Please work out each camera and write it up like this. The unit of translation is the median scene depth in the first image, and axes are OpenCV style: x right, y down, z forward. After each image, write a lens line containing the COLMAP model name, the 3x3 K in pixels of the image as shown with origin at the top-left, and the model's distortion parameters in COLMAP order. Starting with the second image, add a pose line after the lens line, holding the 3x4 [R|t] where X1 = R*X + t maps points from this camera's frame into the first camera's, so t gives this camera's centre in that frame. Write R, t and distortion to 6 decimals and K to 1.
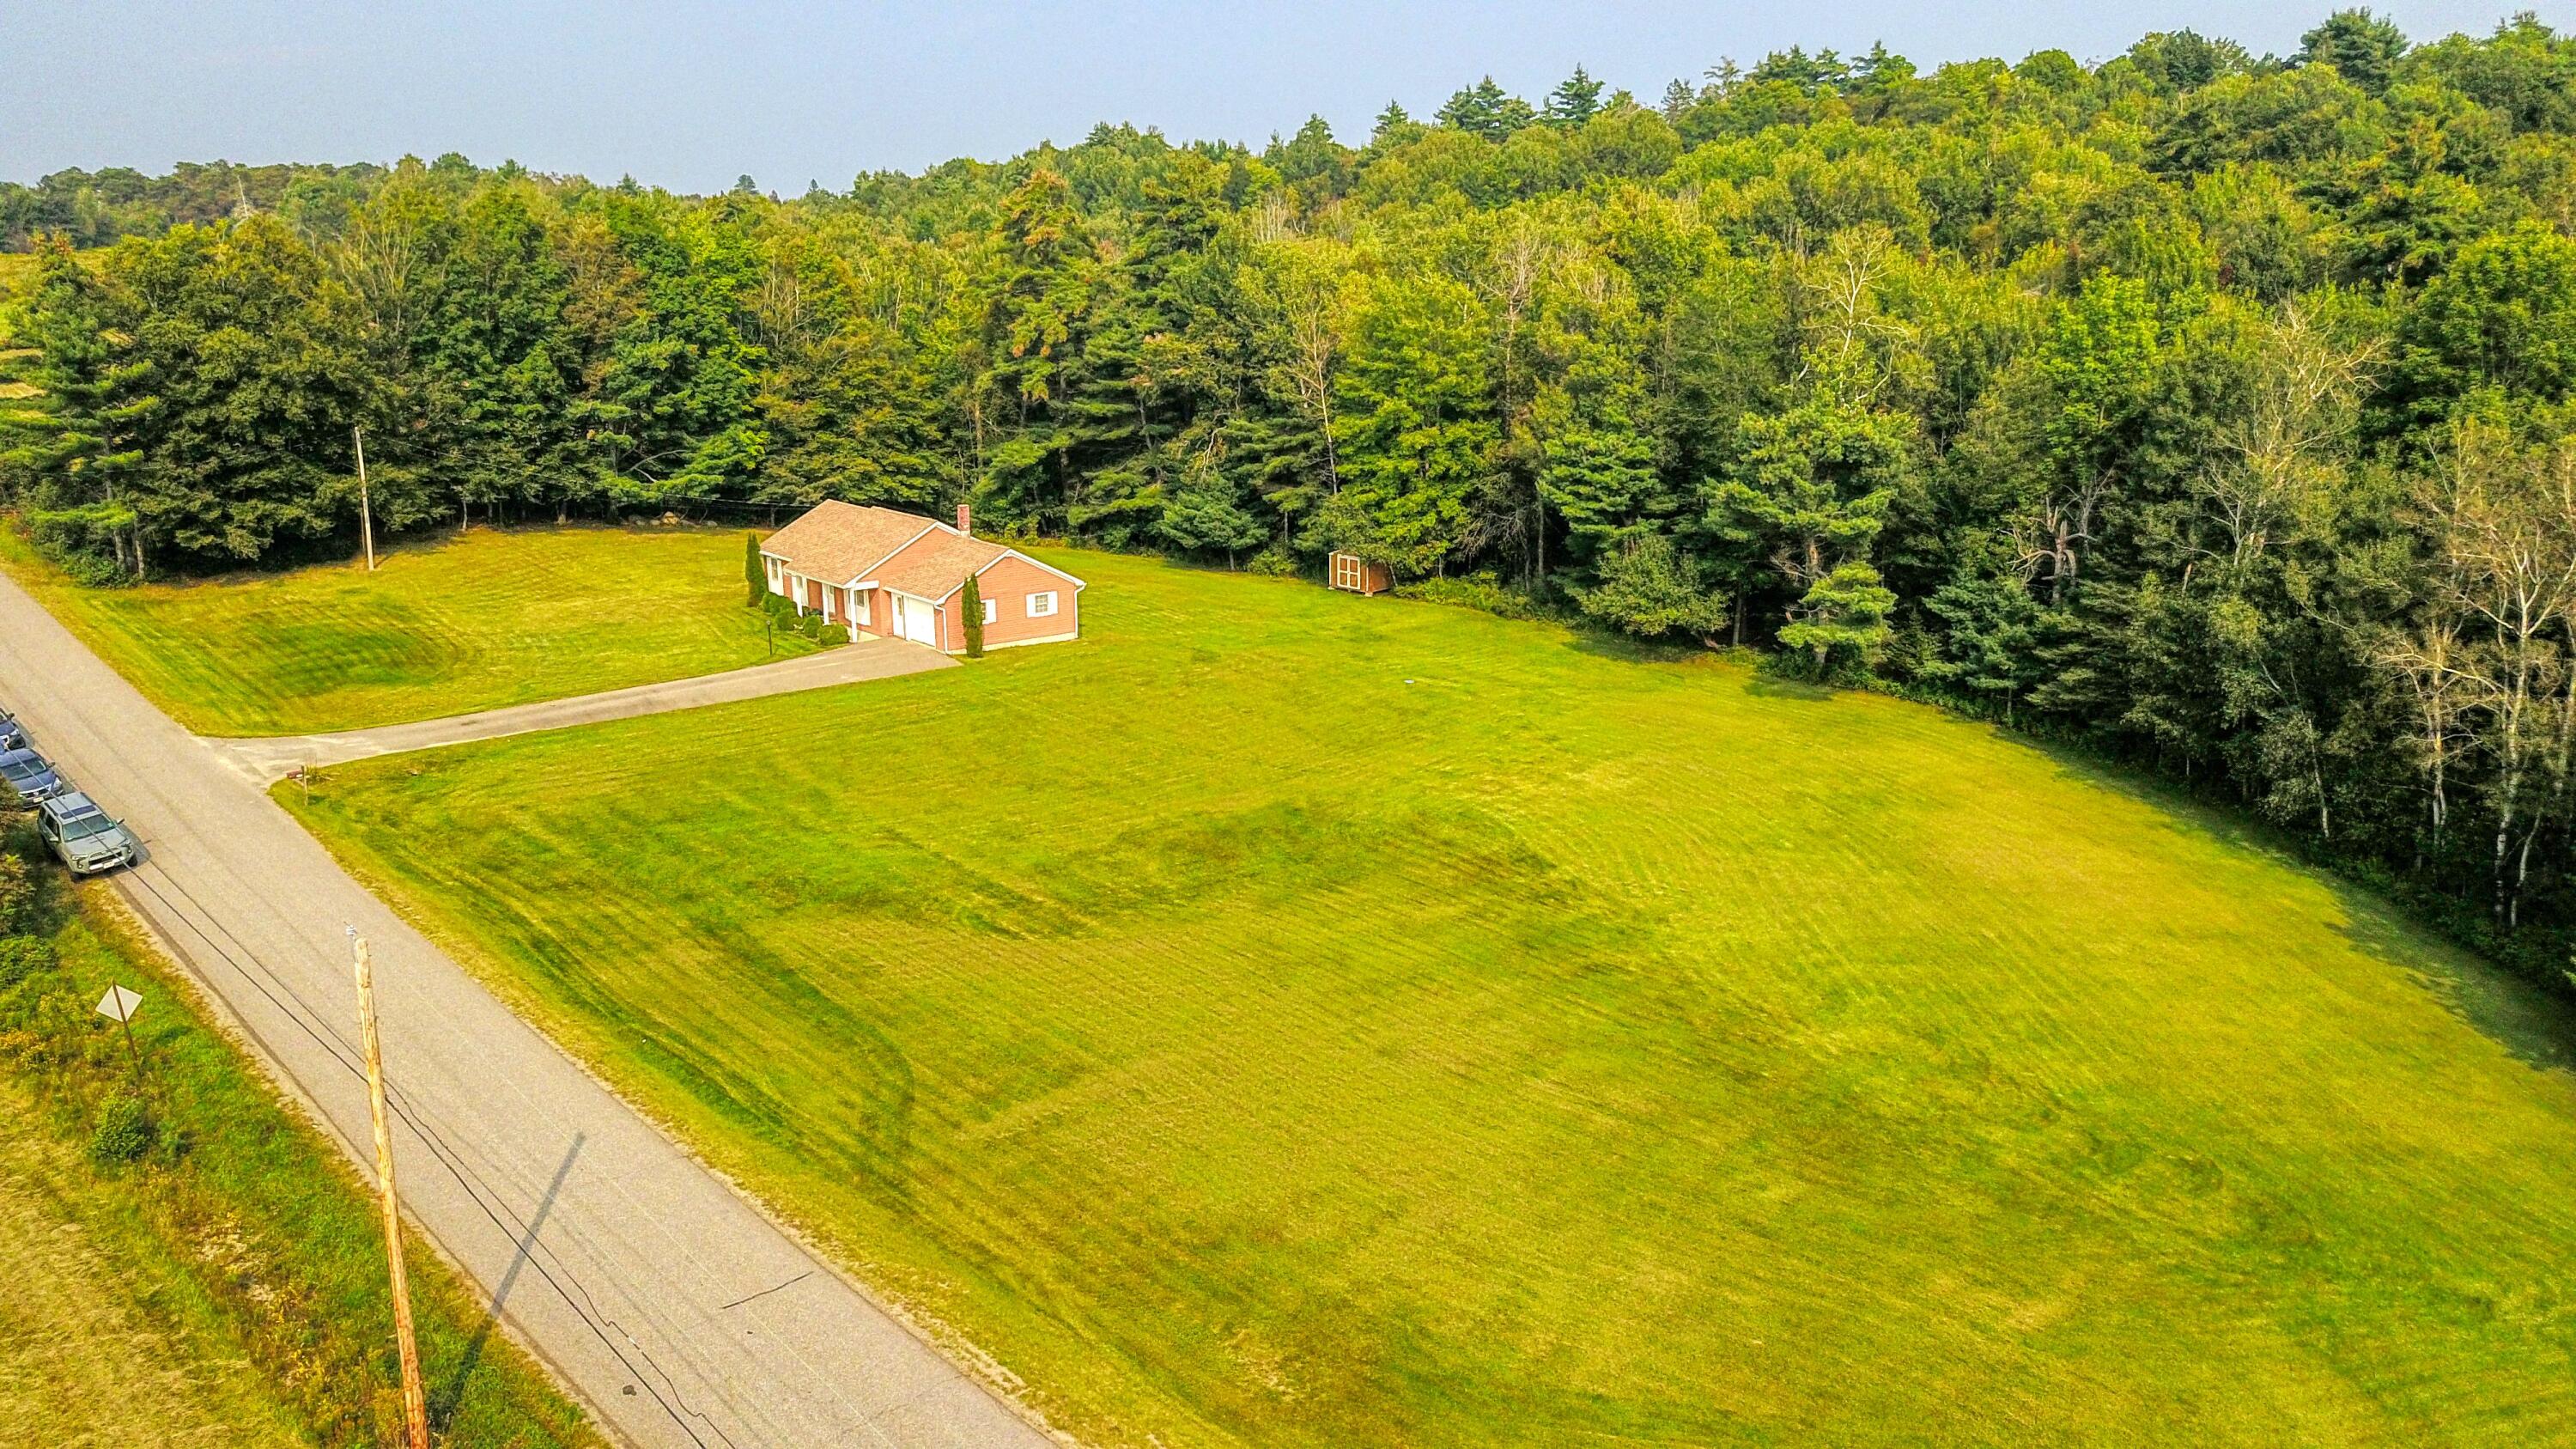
lens RADIAL K [[2023.0, 0, 1288.0], [0, 2023.0, 724.5], [0, 0, 1]] dist [0.008199, -0.001254]
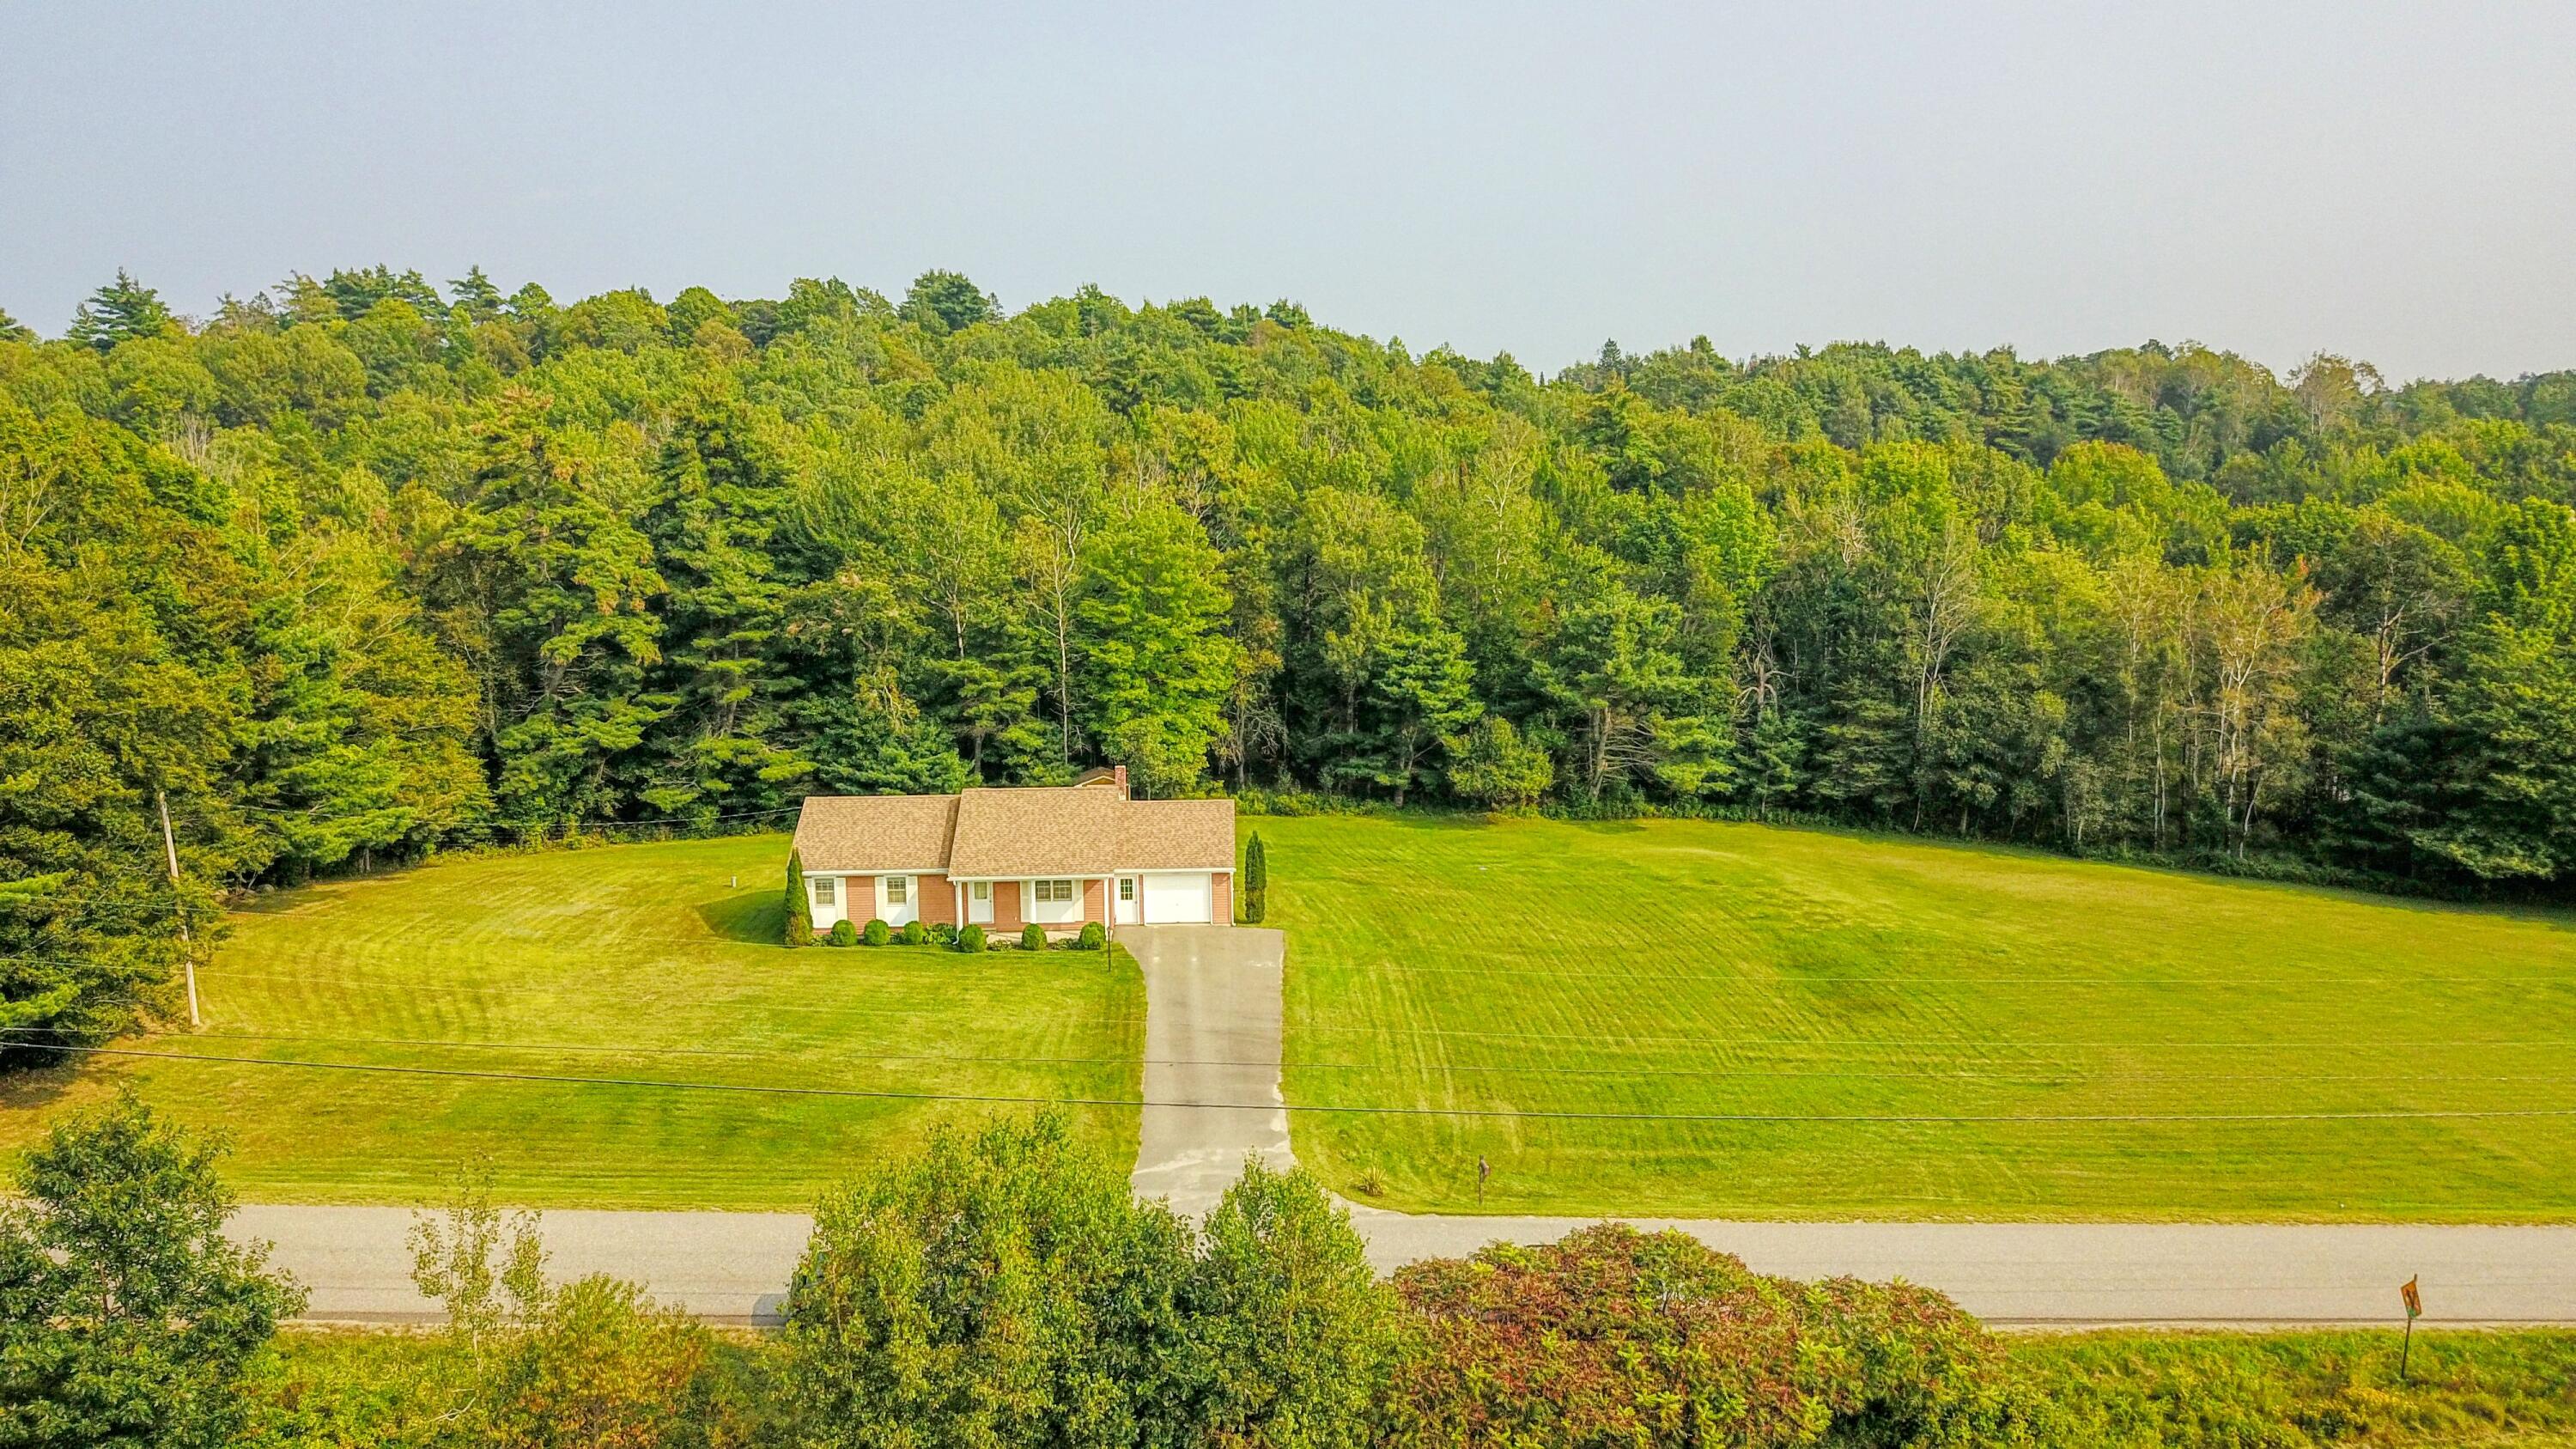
lens RADIAL K [[2023.0, 0, 1288.0], [0, 2023.0, 724.5], [0, 0, 1]] dist [0.008199, -0.001254]
pose [[0.606115, -0.116686, 0.786771, -0.691275], [0.197862, 0.980204, -0.007055, -0.088929], [-0.770373, 0.159949, 0.617204, 0.327594]]
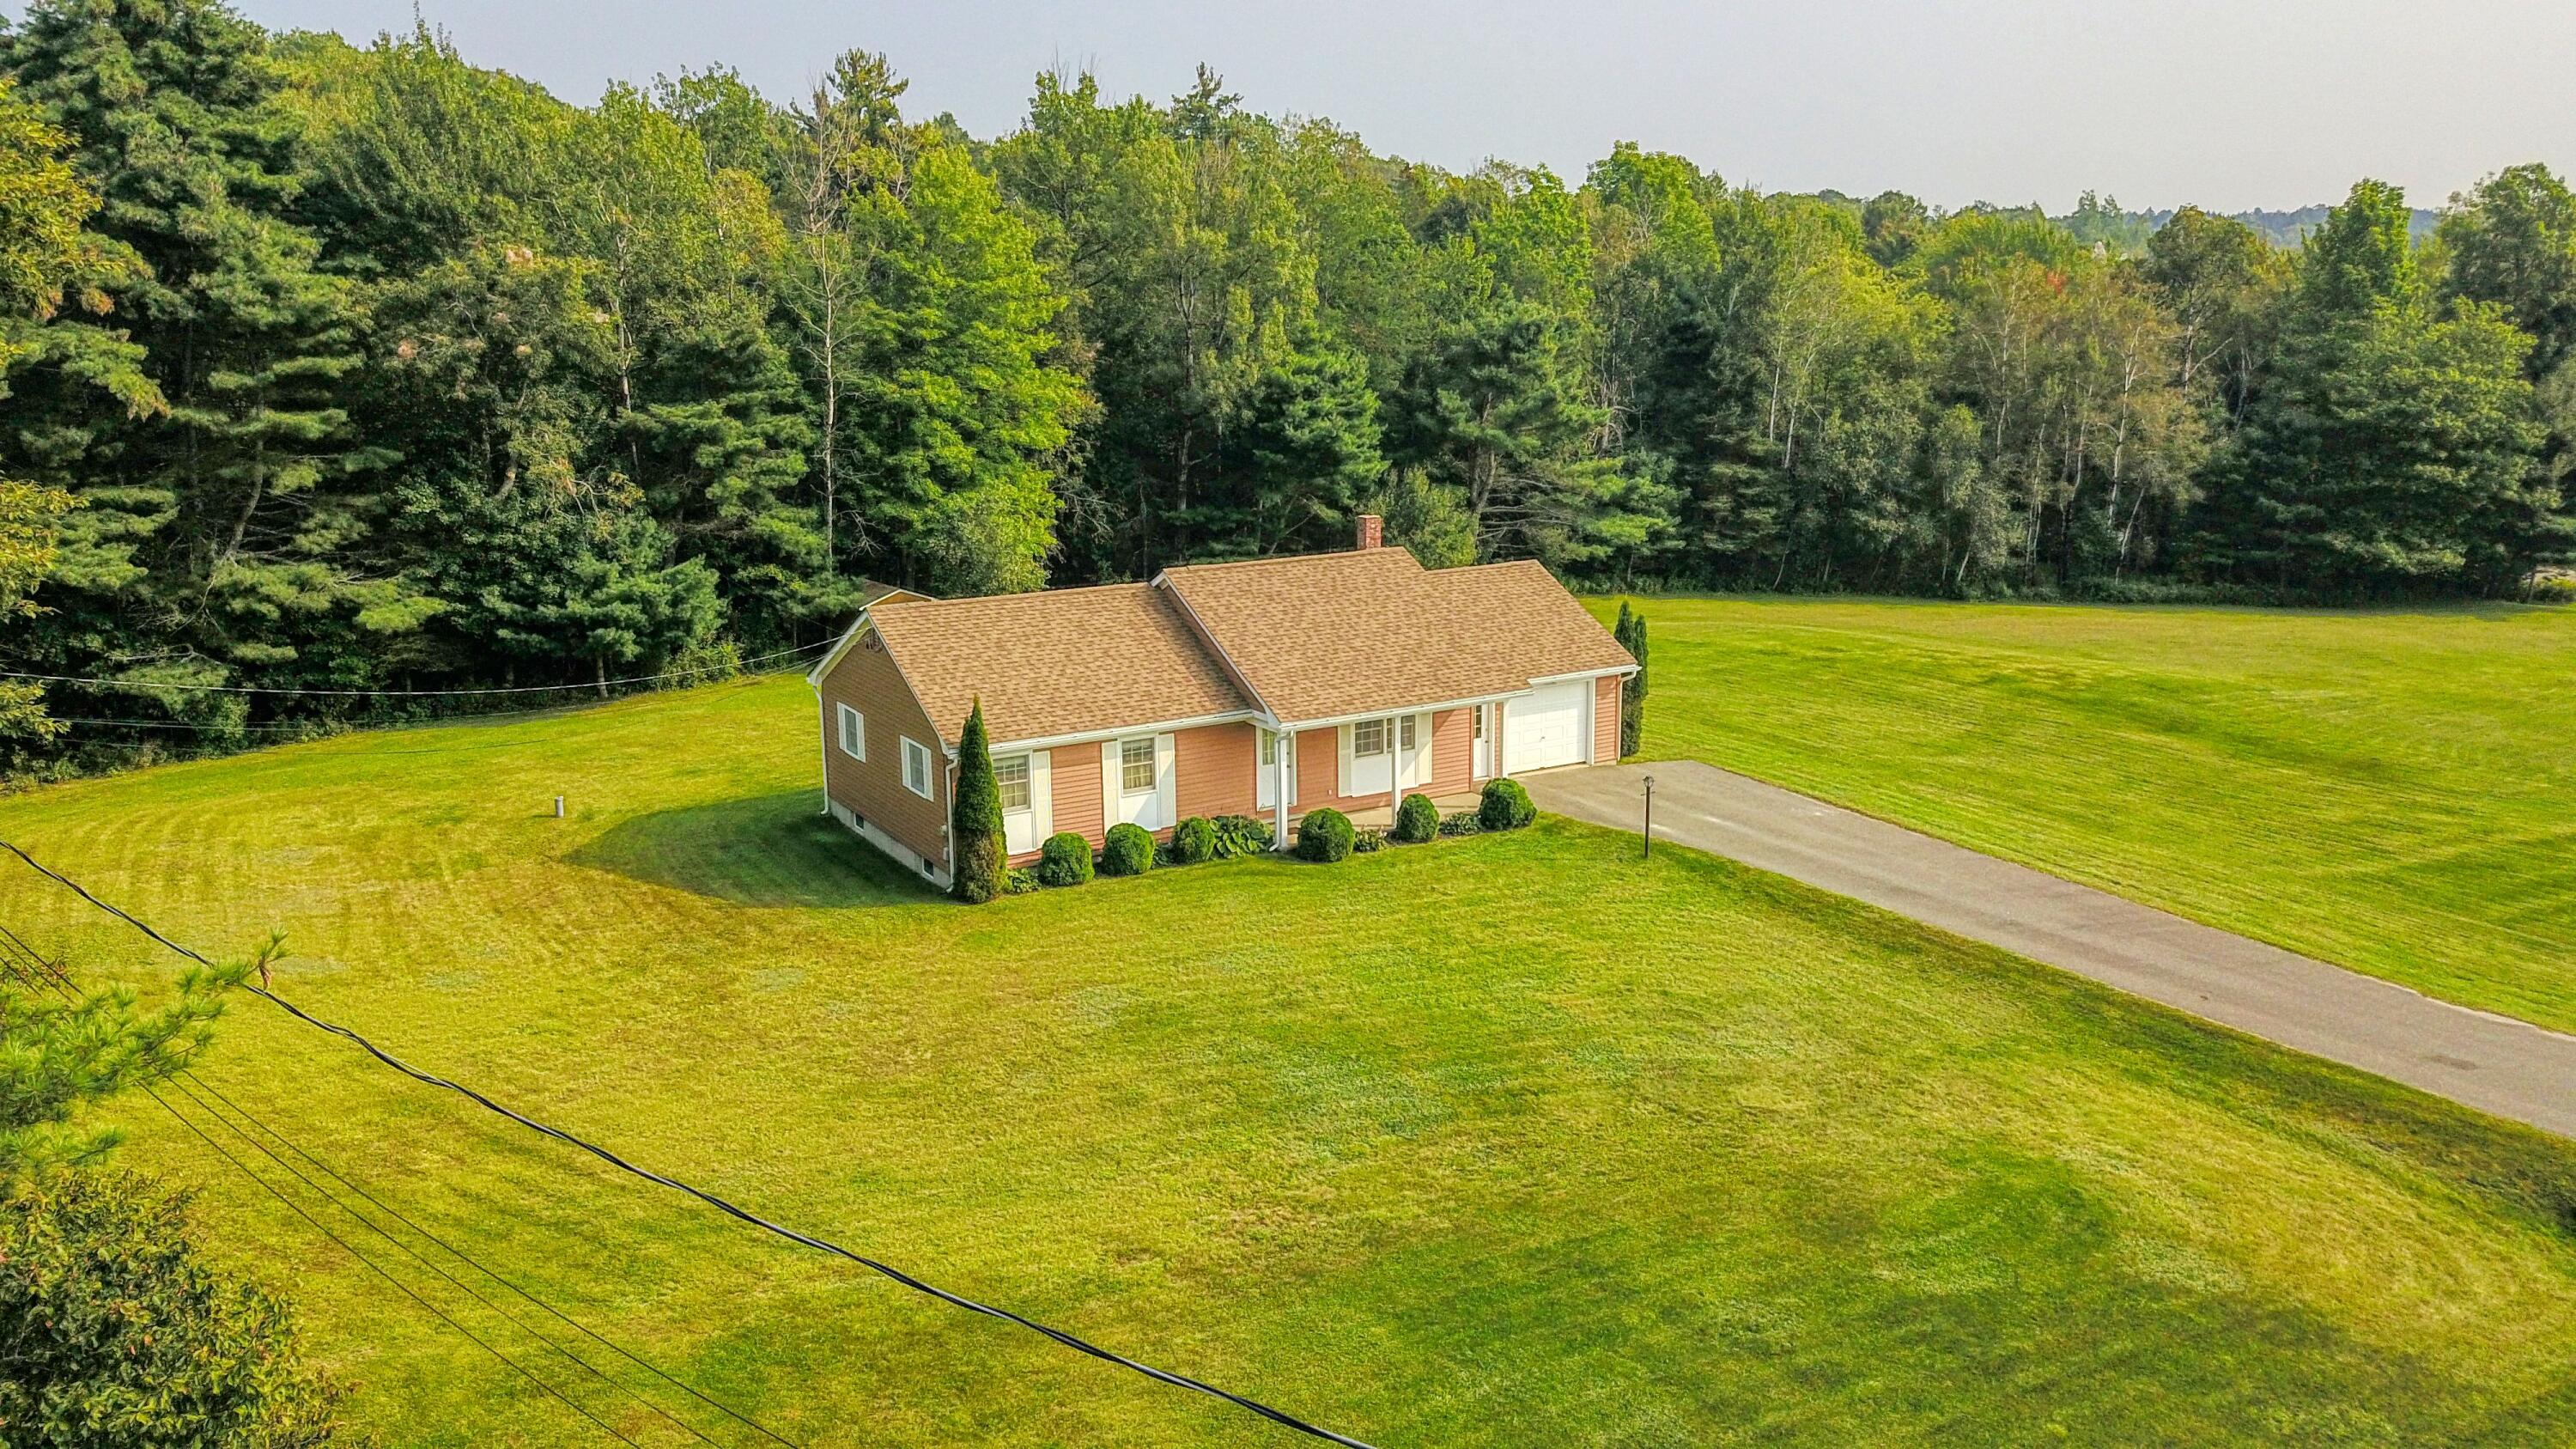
lens RADIAL K [[2023.0, 0, 1288.0], [0, 2023.0, 724.5], [0, 0, 1]] dist [0.008199, -0.001254]
pose [[0.128652, -0.212316, 0.968695, -0.573104], [0.245824, 0.953154, 0.176262, -0.130331], [-0.960739, 0.215452, 0.174817, 0.798314]]
